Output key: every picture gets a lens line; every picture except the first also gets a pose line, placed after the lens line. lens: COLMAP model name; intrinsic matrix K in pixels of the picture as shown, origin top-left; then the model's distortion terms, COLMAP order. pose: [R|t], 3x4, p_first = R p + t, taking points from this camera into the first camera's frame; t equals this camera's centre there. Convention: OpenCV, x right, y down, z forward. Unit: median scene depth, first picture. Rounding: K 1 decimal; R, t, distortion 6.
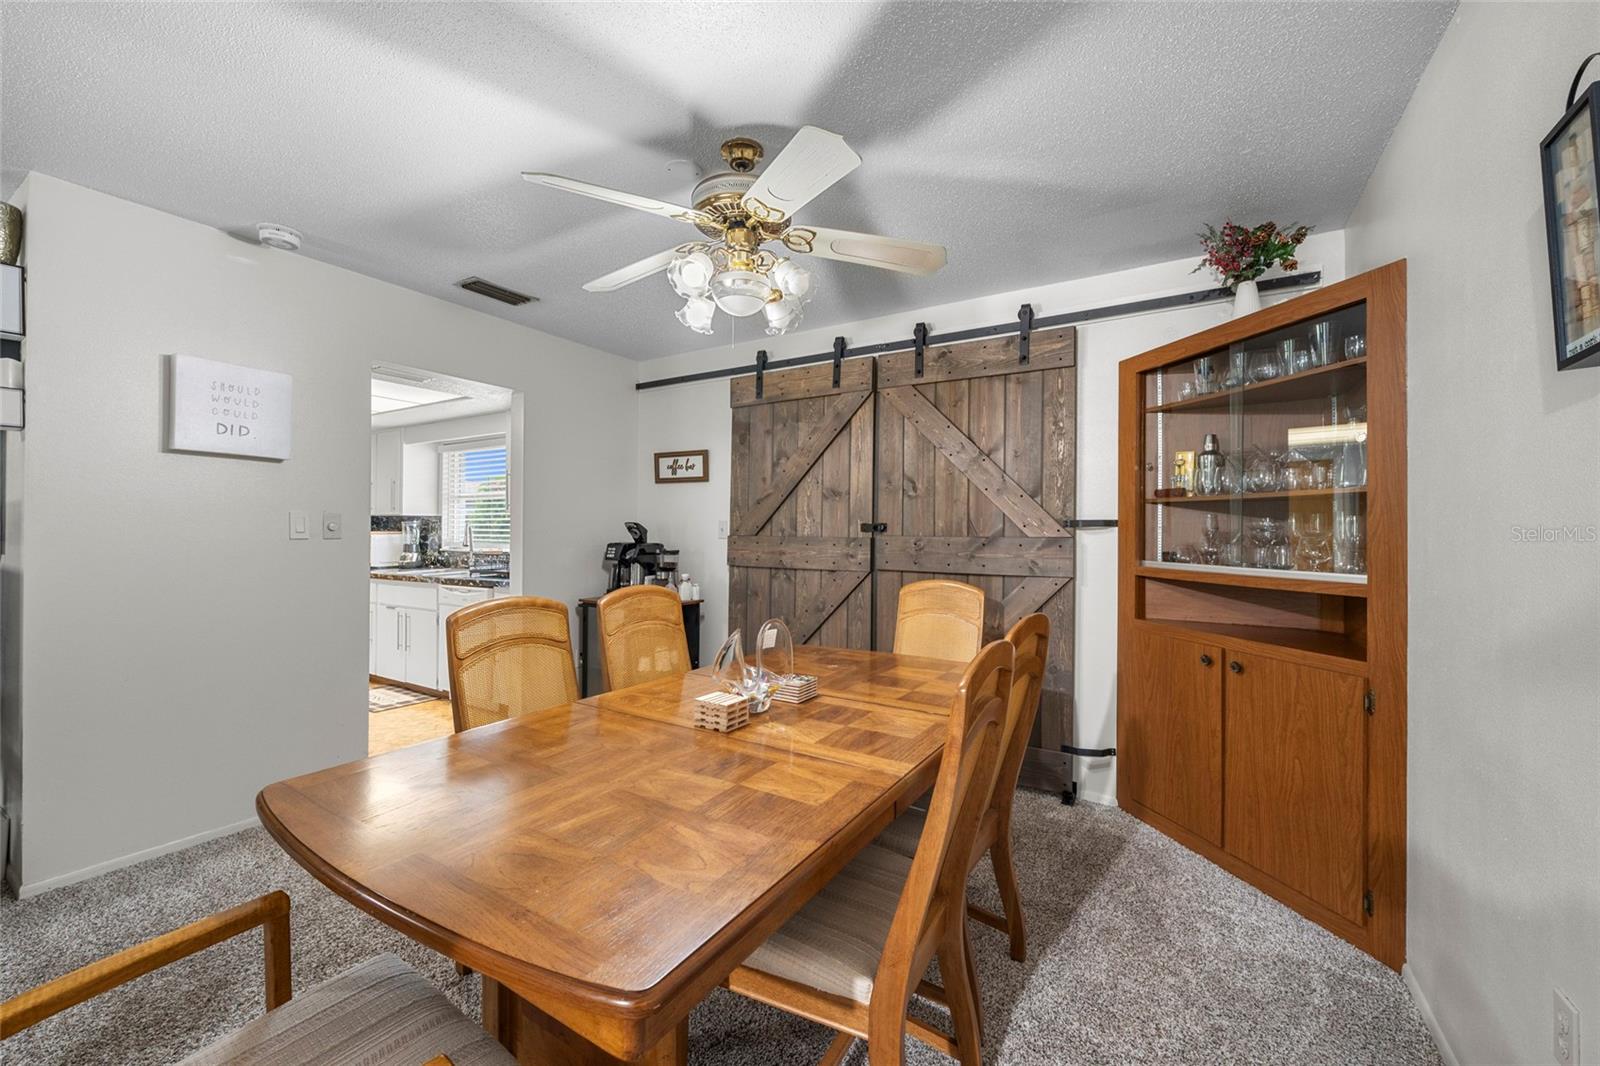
lens RADIAL K [[636.3, 0, 790.7], [0, 636.3, 534.3], [0, 0, 1]] dist [-0.001641, -0.001290]
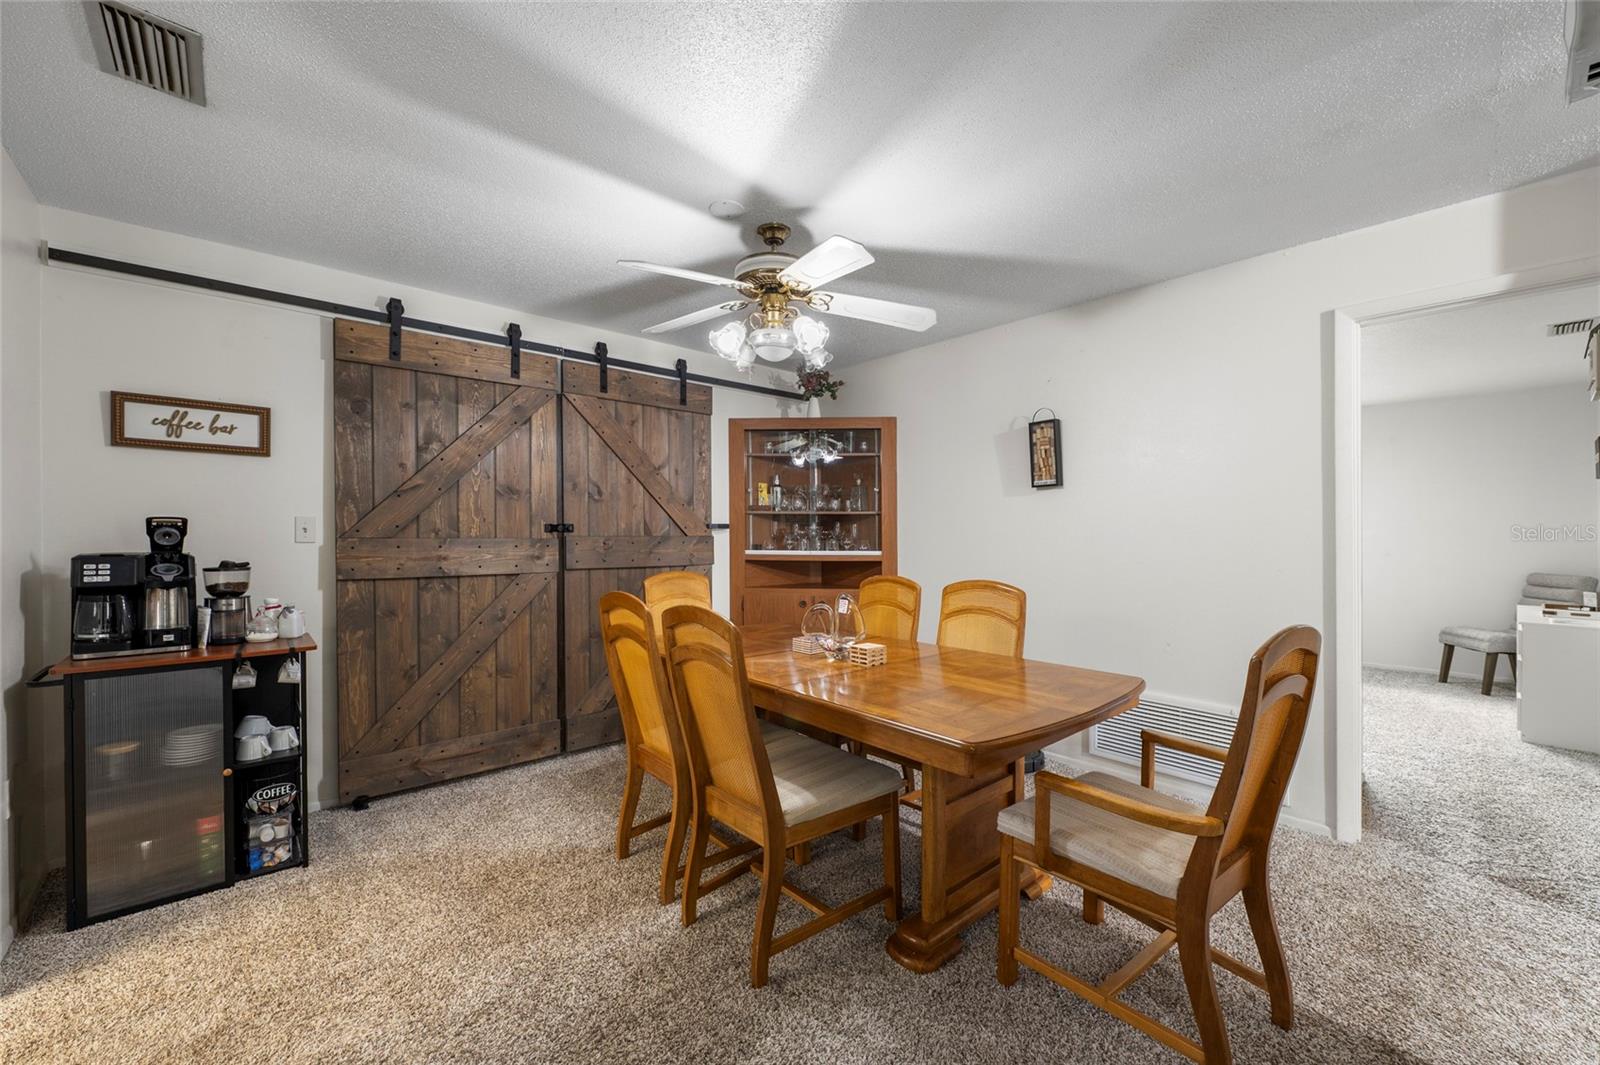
lens RADIAL K [[637.4, 0, 815.9], [0, 637.4, 537.7], [0, 0, 1]] dist [-0.000715, -0.000194]
pose [[0.273090, -0.010576, 0.961930, -0.720022], [0.004639, 0.999942, 0.009677, -0.003345], [-0.961977, 0.001819, 0.273123, 0.325314]]
